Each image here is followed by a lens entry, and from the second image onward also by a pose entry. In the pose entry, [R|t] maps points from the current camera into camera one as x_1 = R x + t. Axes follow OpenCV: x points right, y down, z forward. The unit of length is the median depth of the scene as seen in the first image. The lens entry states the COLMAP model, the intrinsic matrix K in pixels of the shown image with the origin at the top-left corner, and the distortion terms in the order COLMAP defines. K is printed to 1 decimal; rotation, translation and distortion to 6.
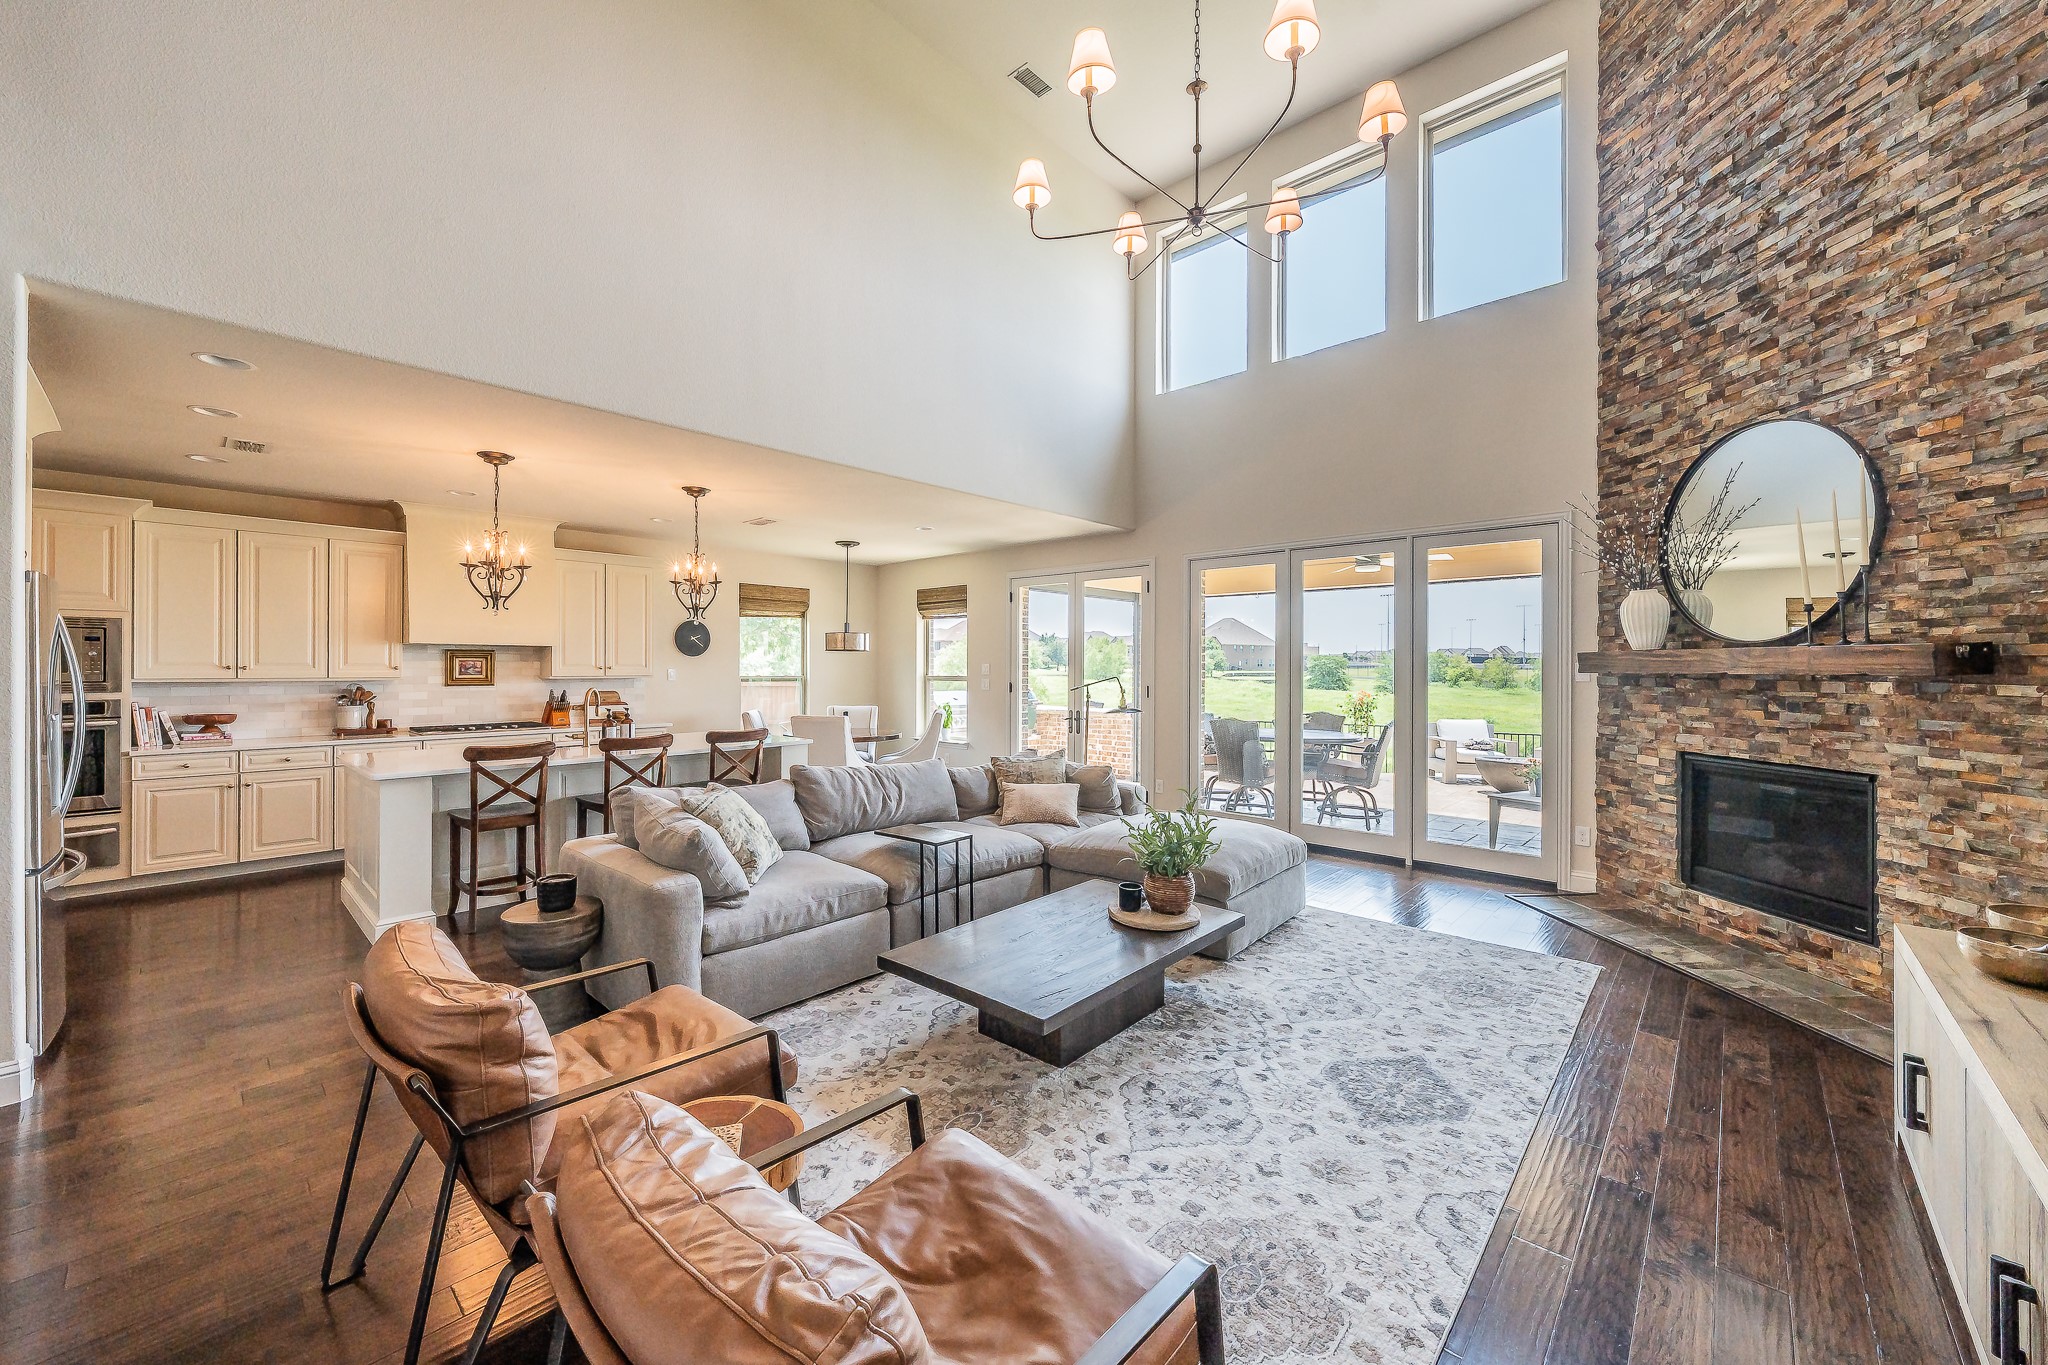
lens RADIAL K [[782.5, 0, 1002.1], [0, 782.5, 669.7], [0, 0, 1]] dist [-0.000543, -0.000062]
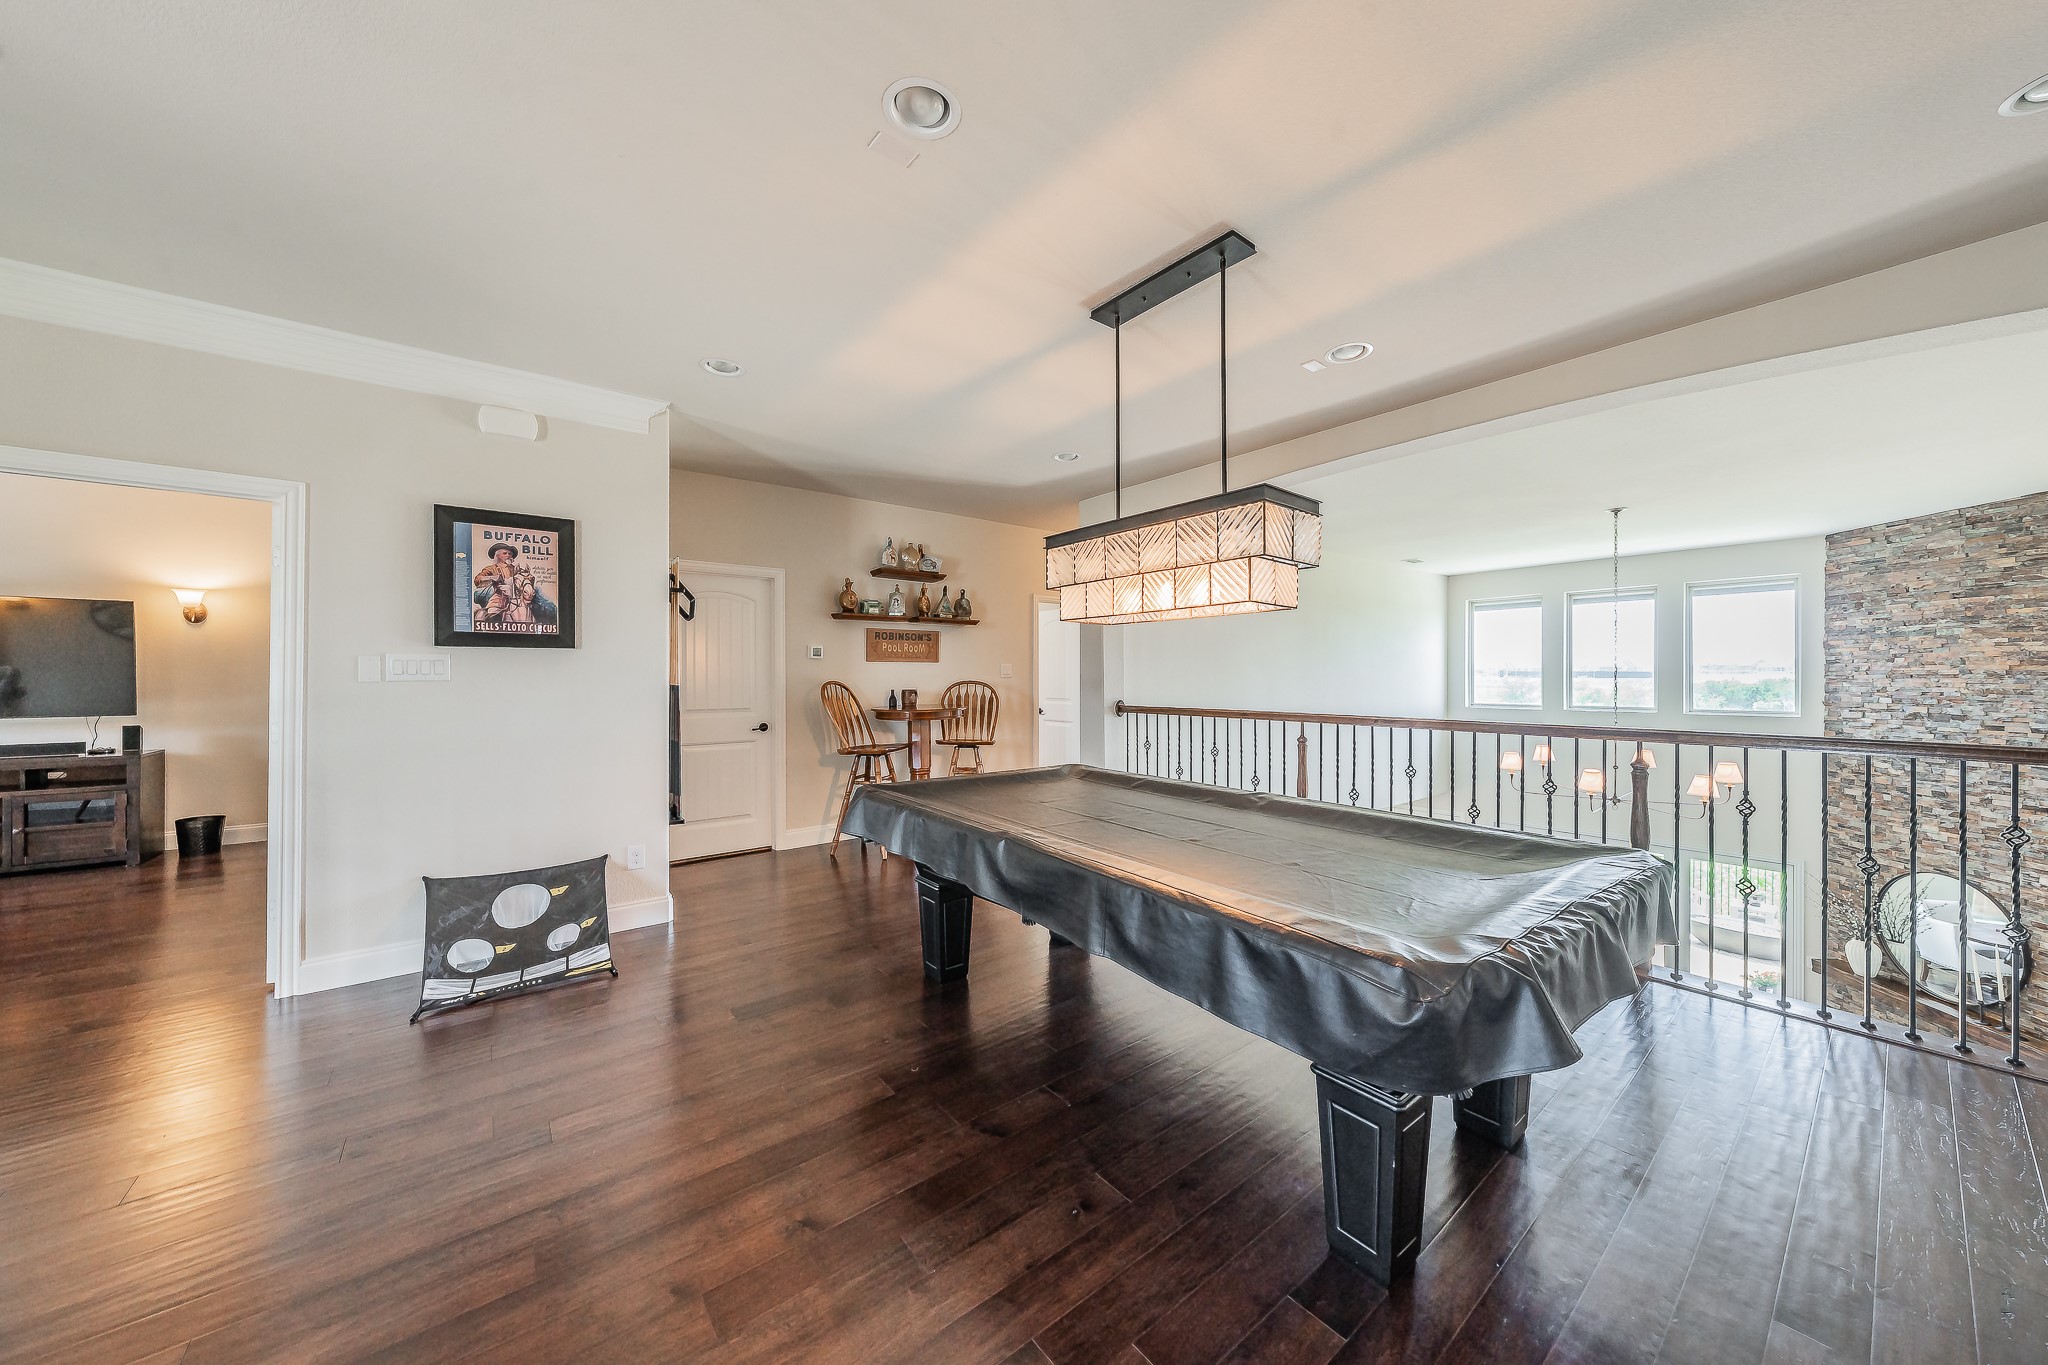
lens RADIAL K [[687.3, 0, 1028.4], [0, 687.3, 676.4], [0, 0, 1]] dist [-0.001268, -0.000029]
pose [[0.990580, -0.000069, -0.136934, -0.685648], [-0.000144, 0.999999, -0.001543, -0.604827], [0.136934, 0.001549, 0.990579, -0.641024]]
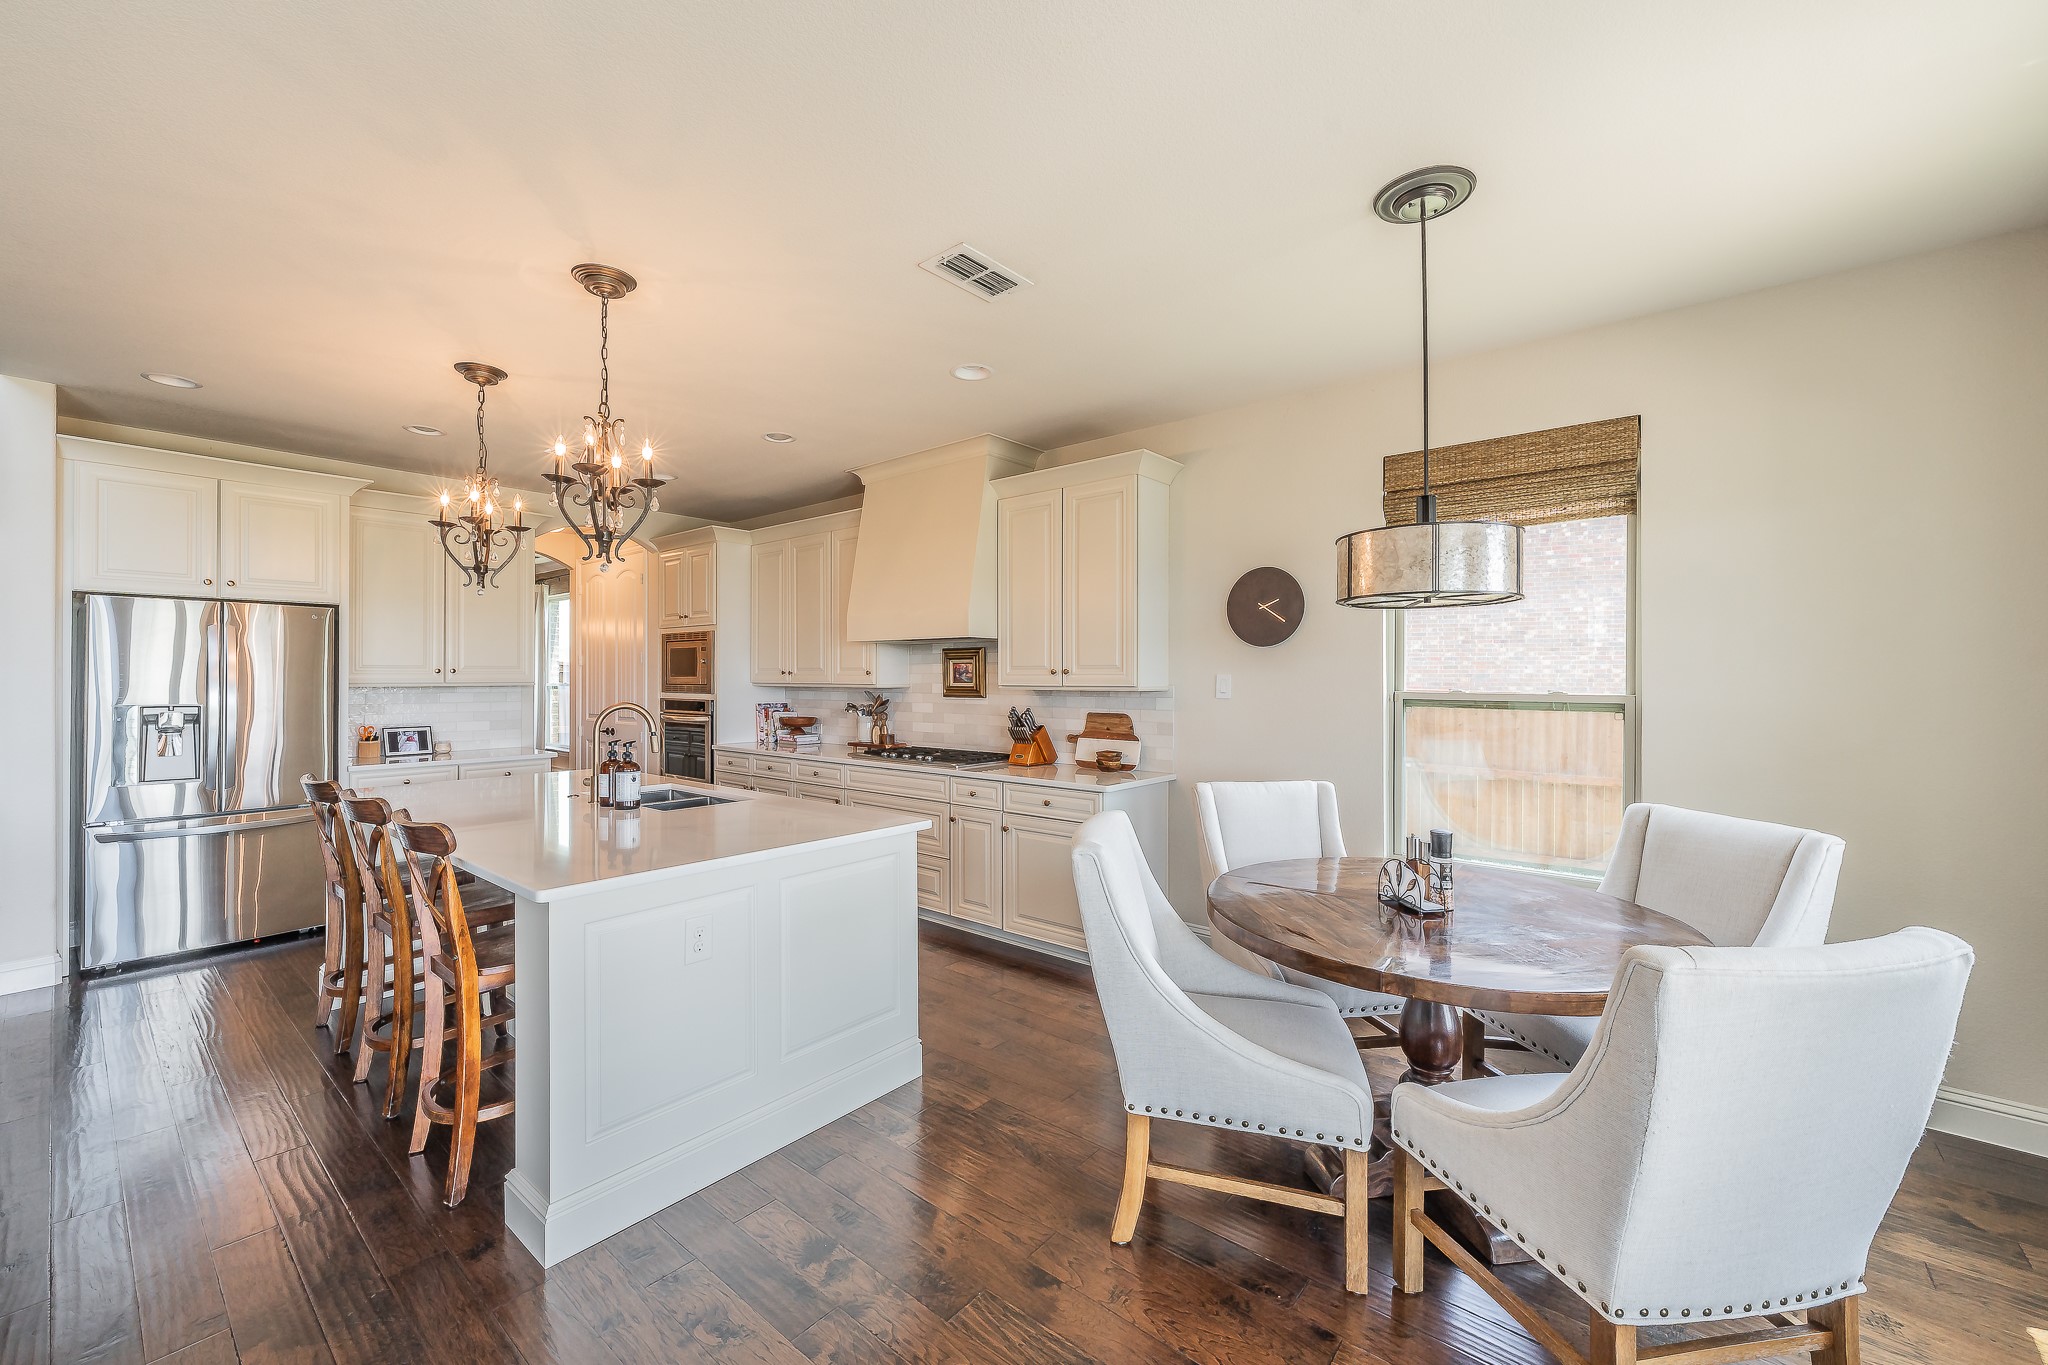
lens RADIAL K [[798.3, 0, 1024.0], [0, 798.3, 682.5], [0, 0, 1]] dist [0.000208, -0.000076]
pose [[0.060641, 0.004089, -0.998151, 0.099990], [-0.005694, 0.999977, 0.003751, 0.005238], [0.998143, 0.005456, 0.060663, 1.455415]]
